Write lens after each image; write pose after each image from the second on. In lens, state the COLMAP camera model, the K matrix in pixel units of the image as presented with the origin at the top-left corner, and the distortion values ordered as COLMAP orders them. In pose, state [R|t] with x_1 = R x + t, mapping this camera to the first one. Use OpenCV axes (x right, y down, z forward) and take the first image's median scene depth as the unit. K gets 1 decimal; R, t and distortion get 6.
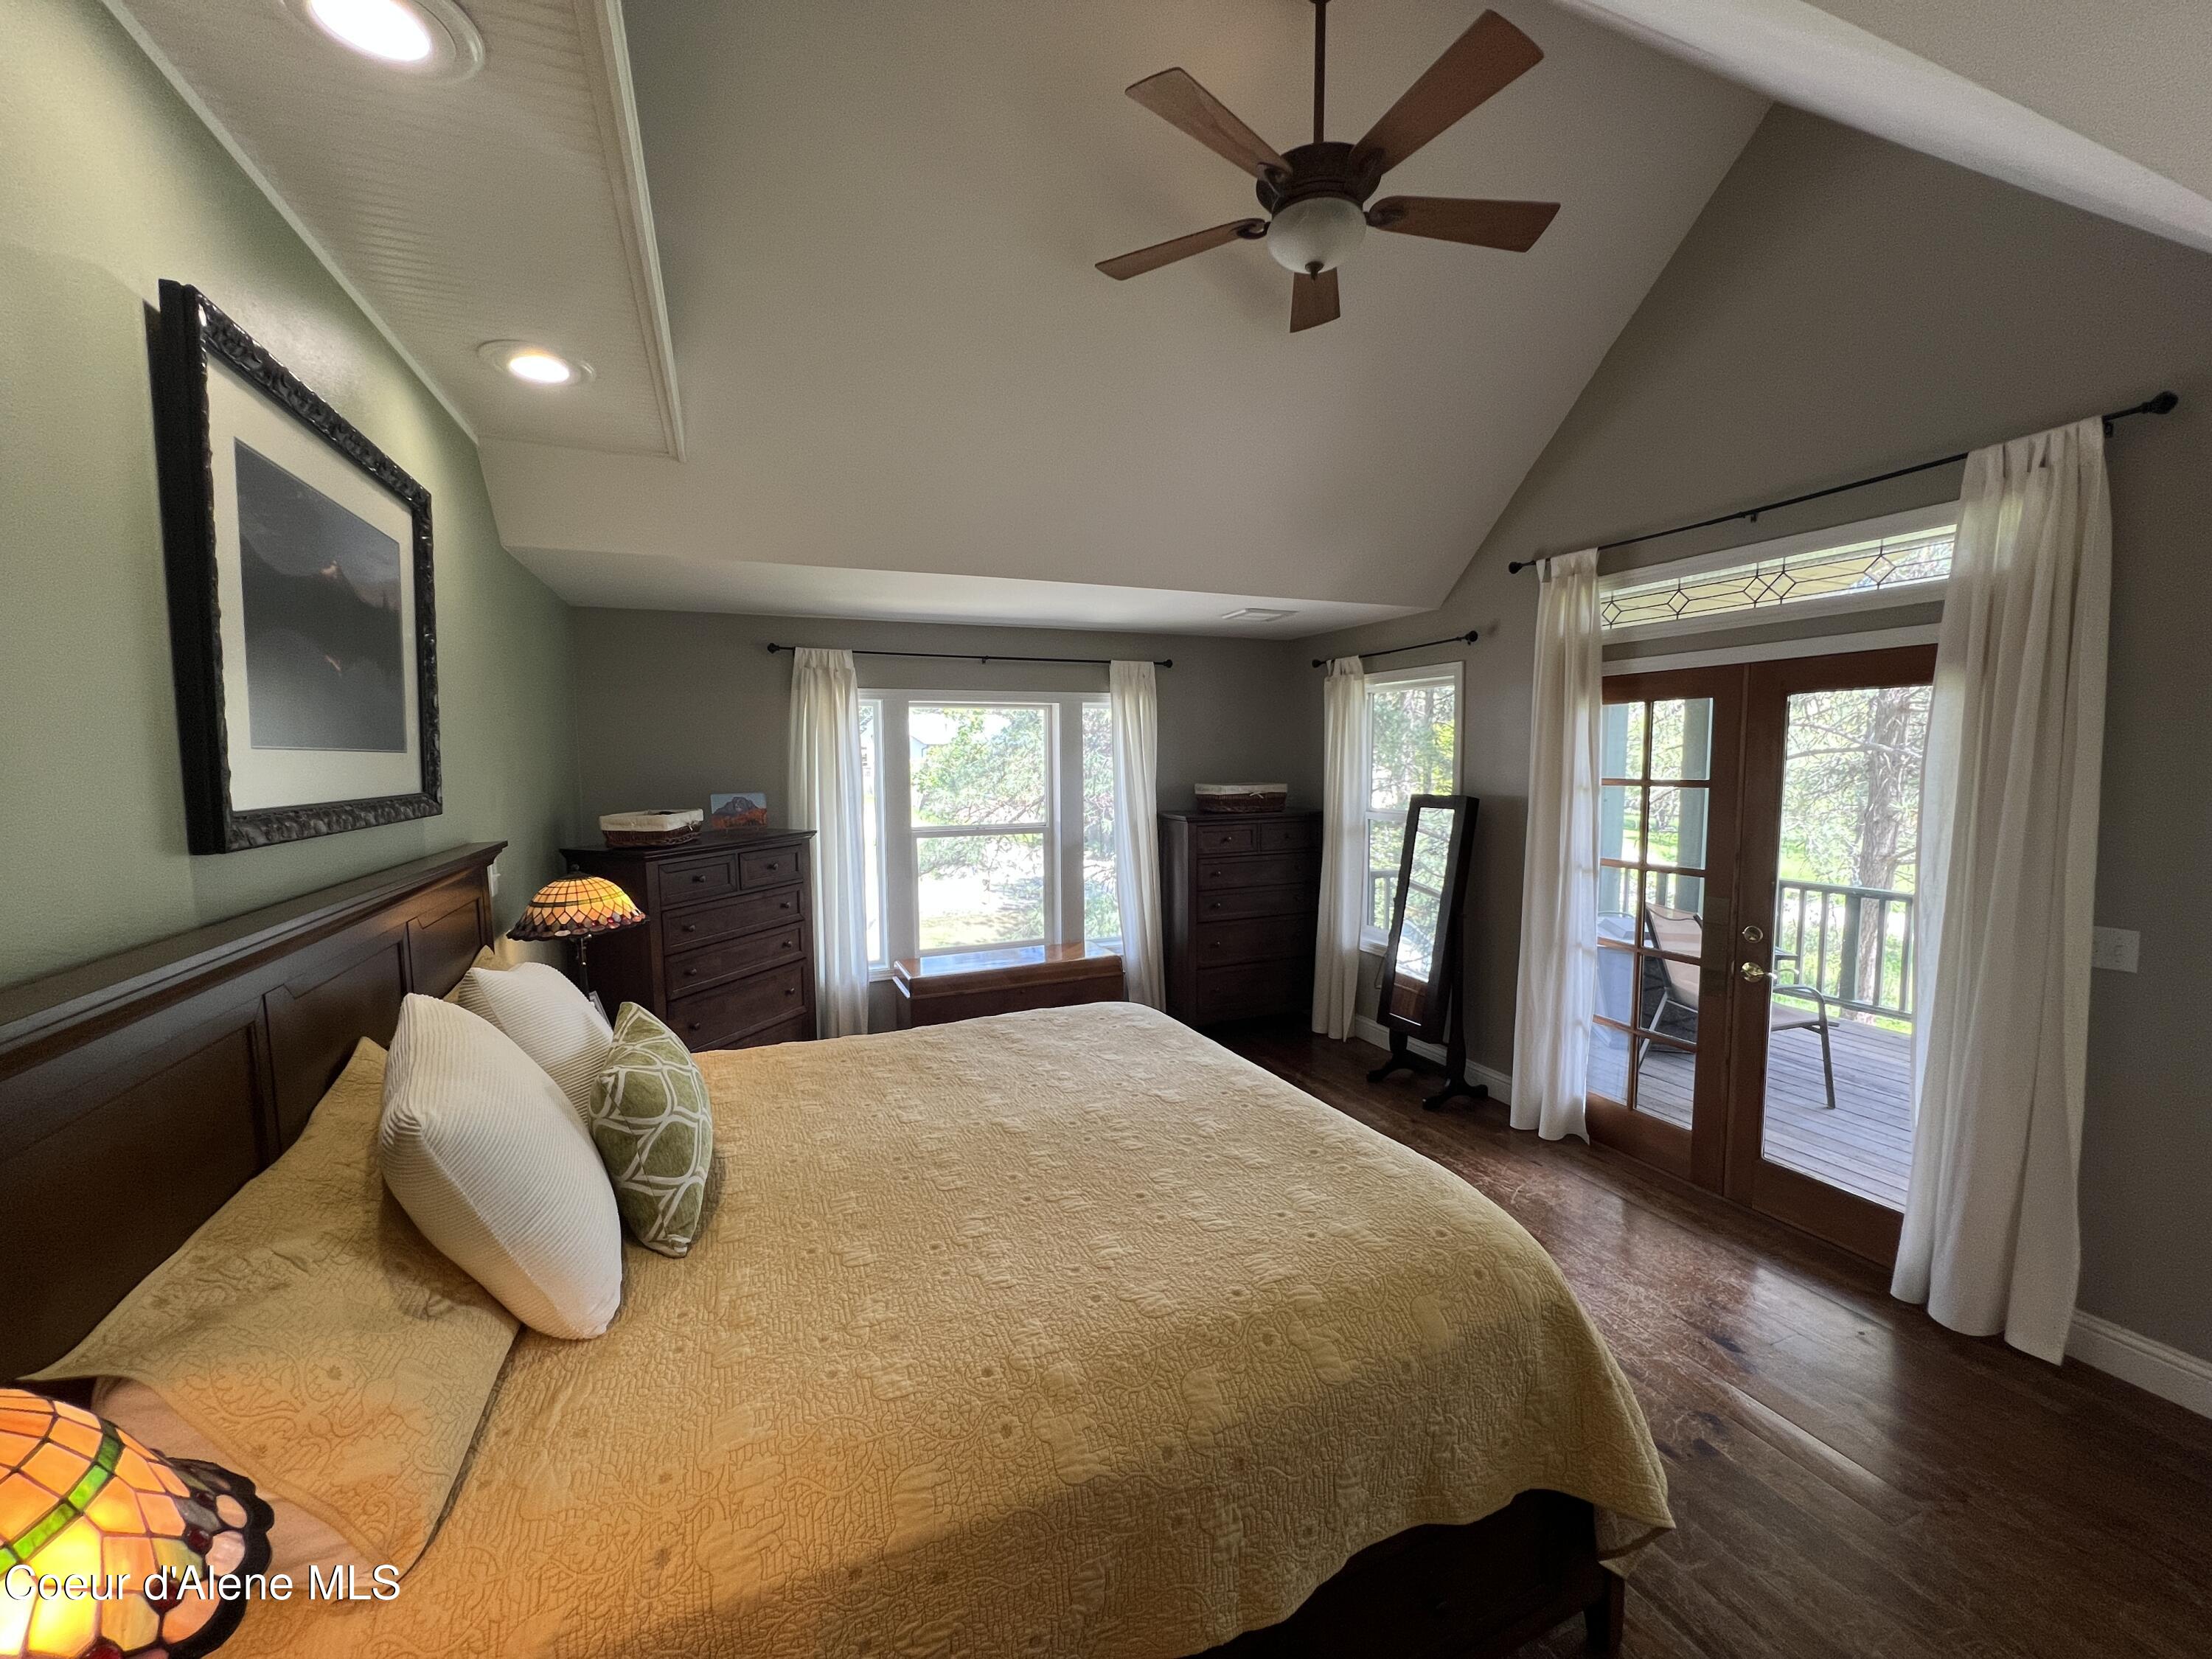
lens RADIAL K [[888.6, 0, 1110.8], [0, 888.6, 840.4], [0, 0, 1]] dist [-0.002592, 0.000581]
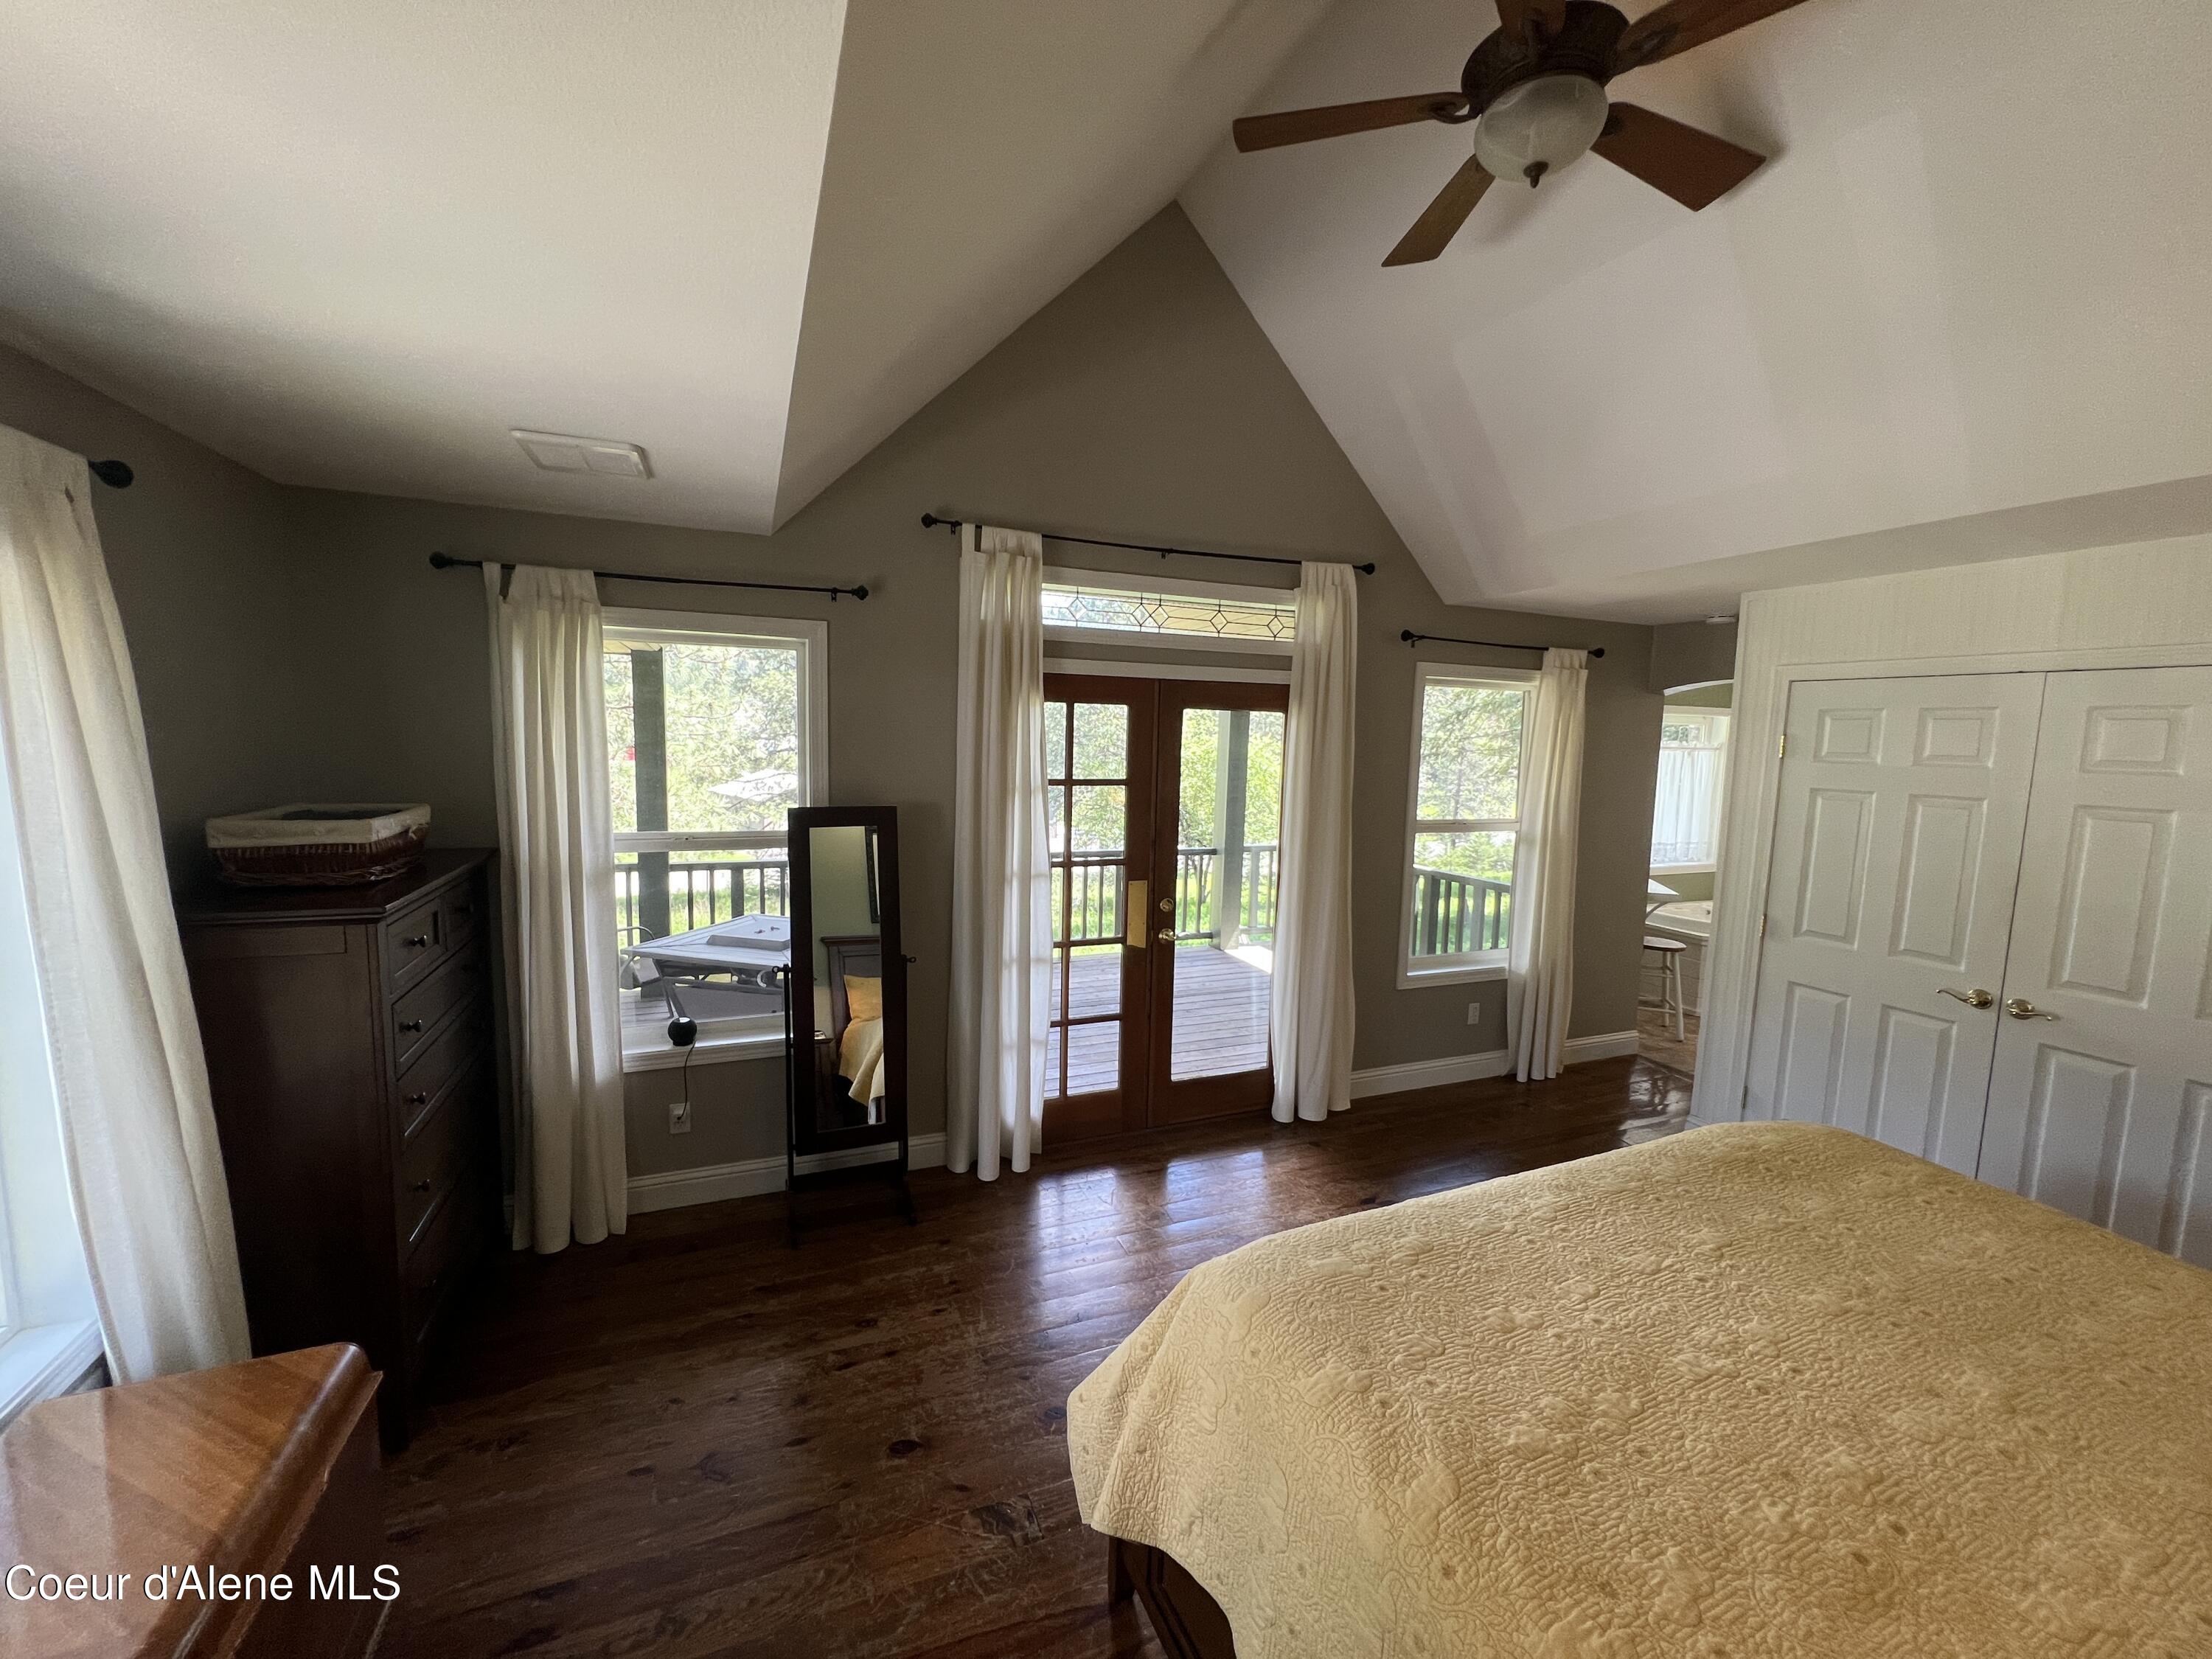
lens RADIAL K [[888.6, 0, 1108.6], [0, 888.6, 828.8], [0, 0, 1]] dist [-0.002592, 0.000581]
pose [[0.004667, -0.100676, 0.994908, -0.431605], [0.069903, 0.992518, 0.100107, -0.113442], [-0.997543, 0.069080, 0.011669, 0.971211]]
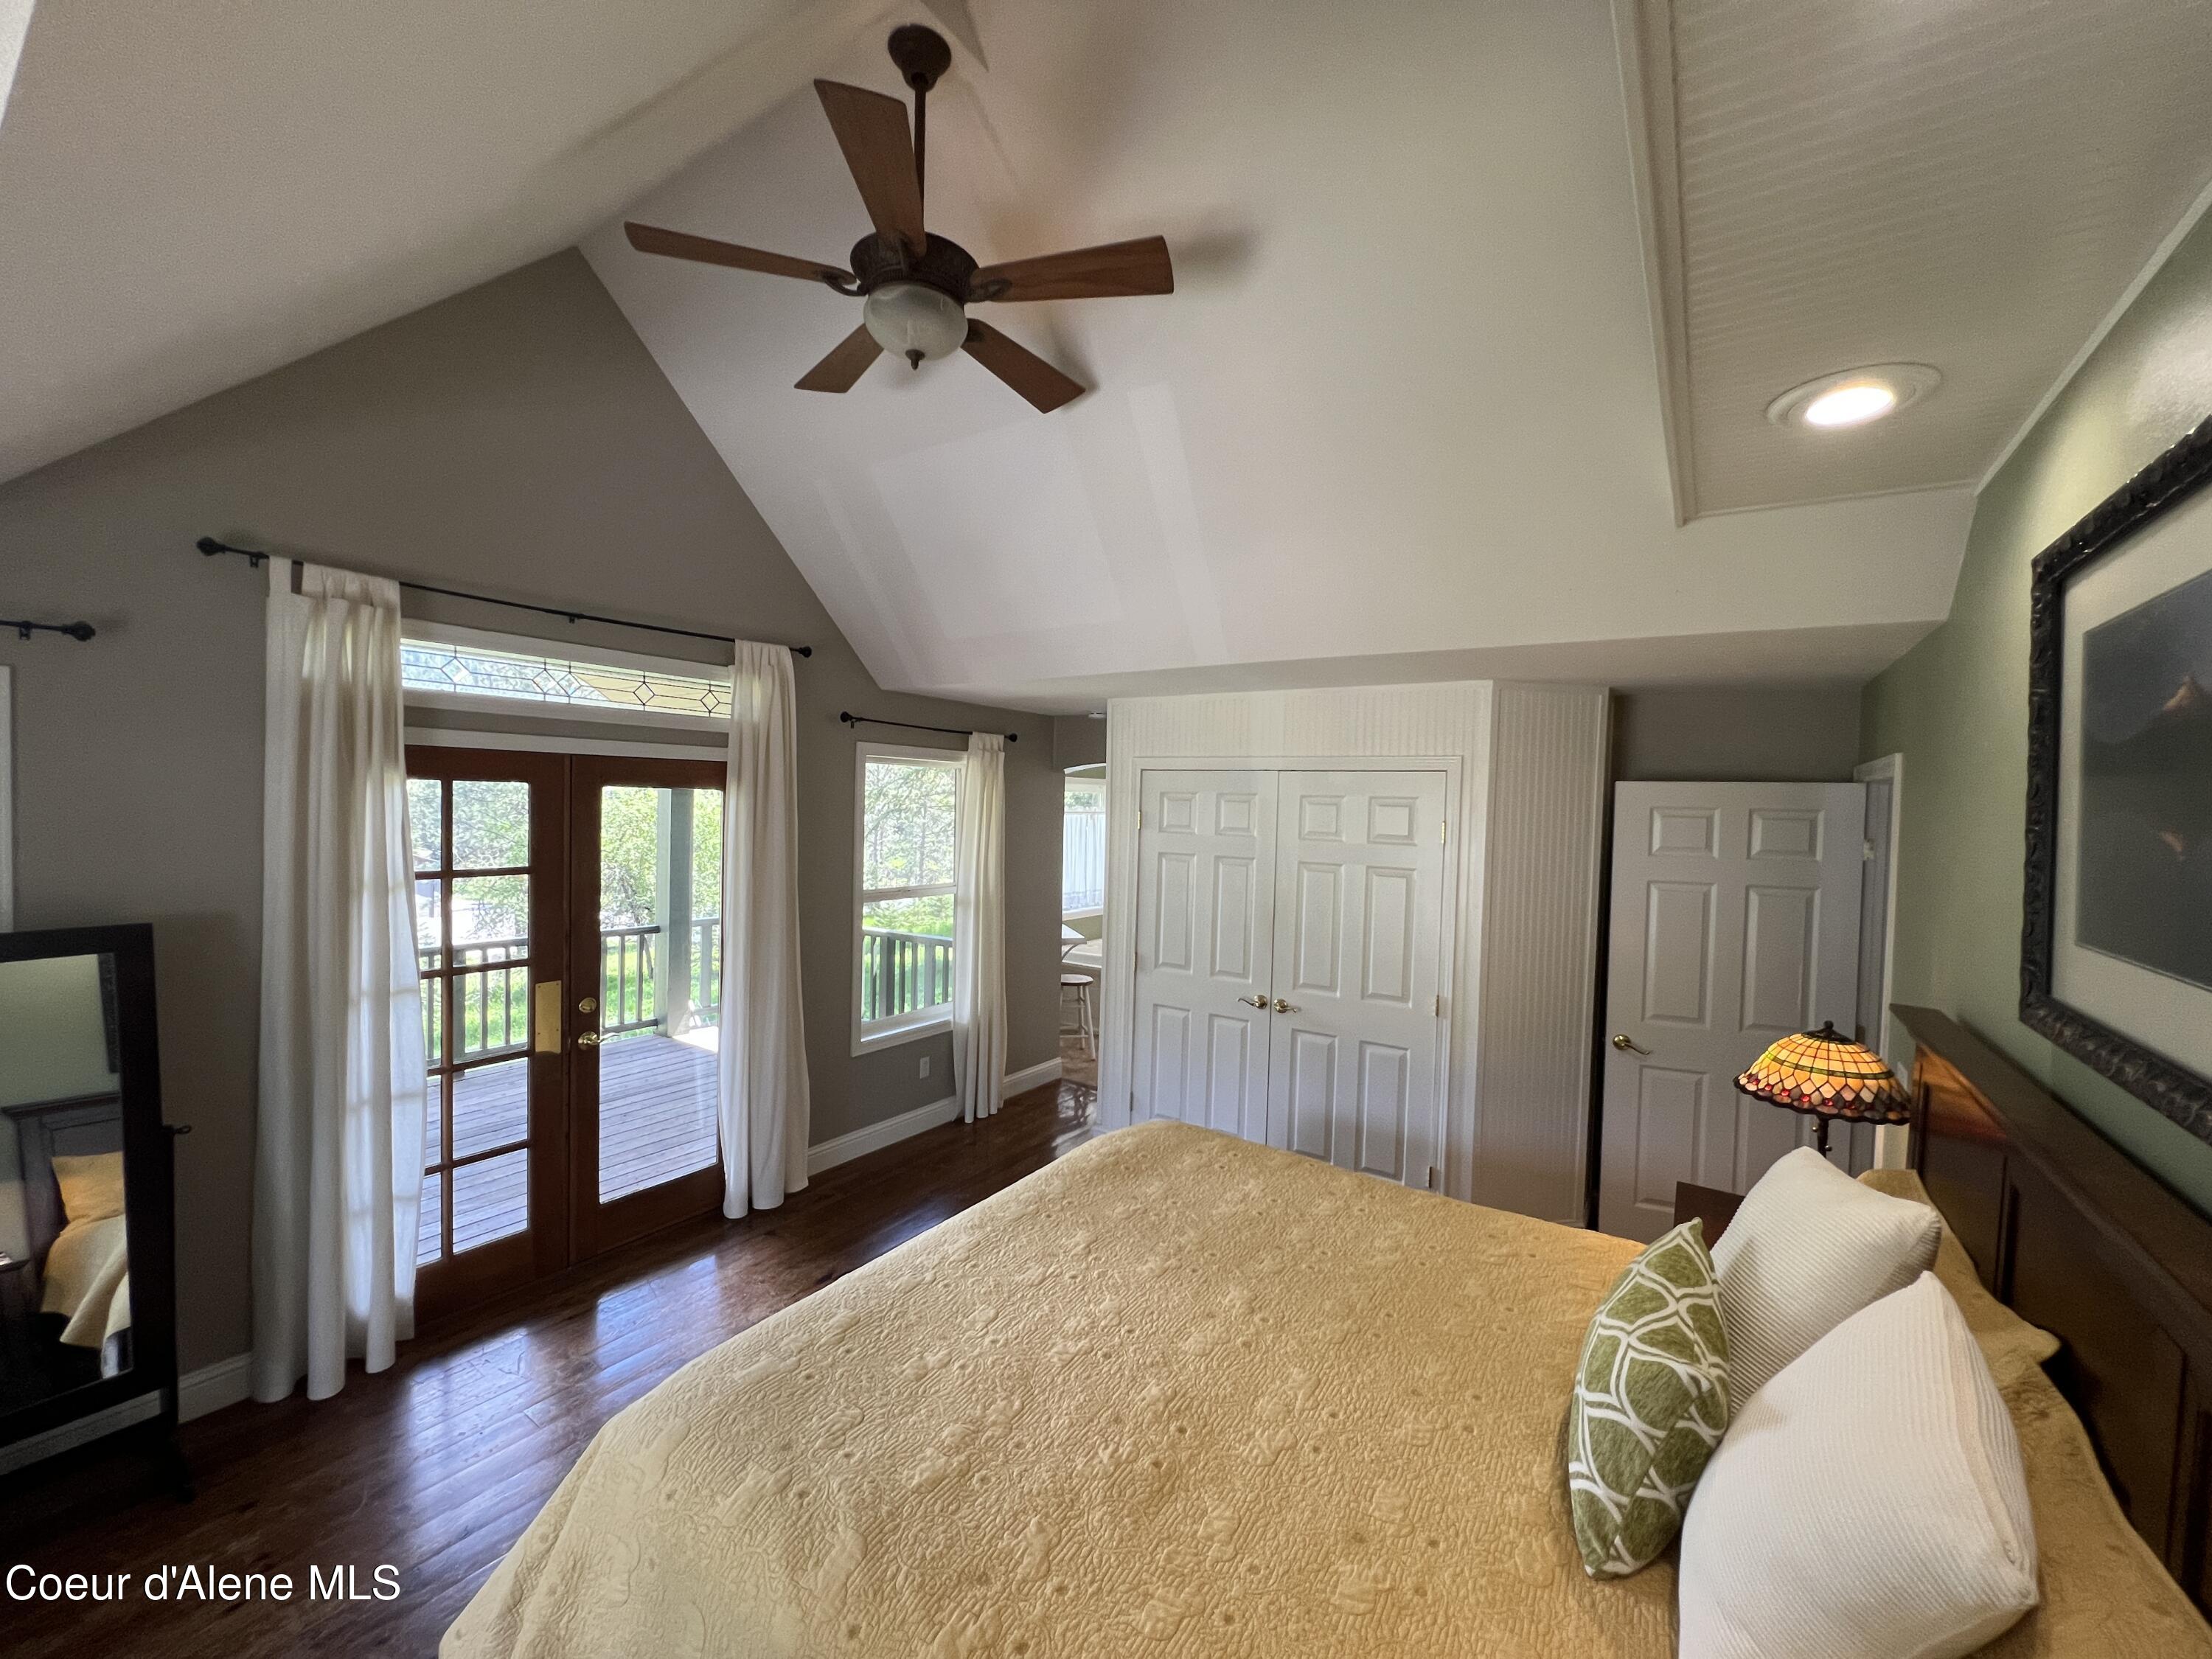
lens RADIAL K [[888.6, 0, 1109.7], [0, 888.6, 828.7], [0, 0, 1]] dist [-0.002592, 0.000581]
pose [[-0.545565, -0.034766, 0.837347, -0.475188], [0.055986, 0.995395, 0.077805, -0.142894], [-0.836196, 0.089327, -0.541107, 0.948884]]
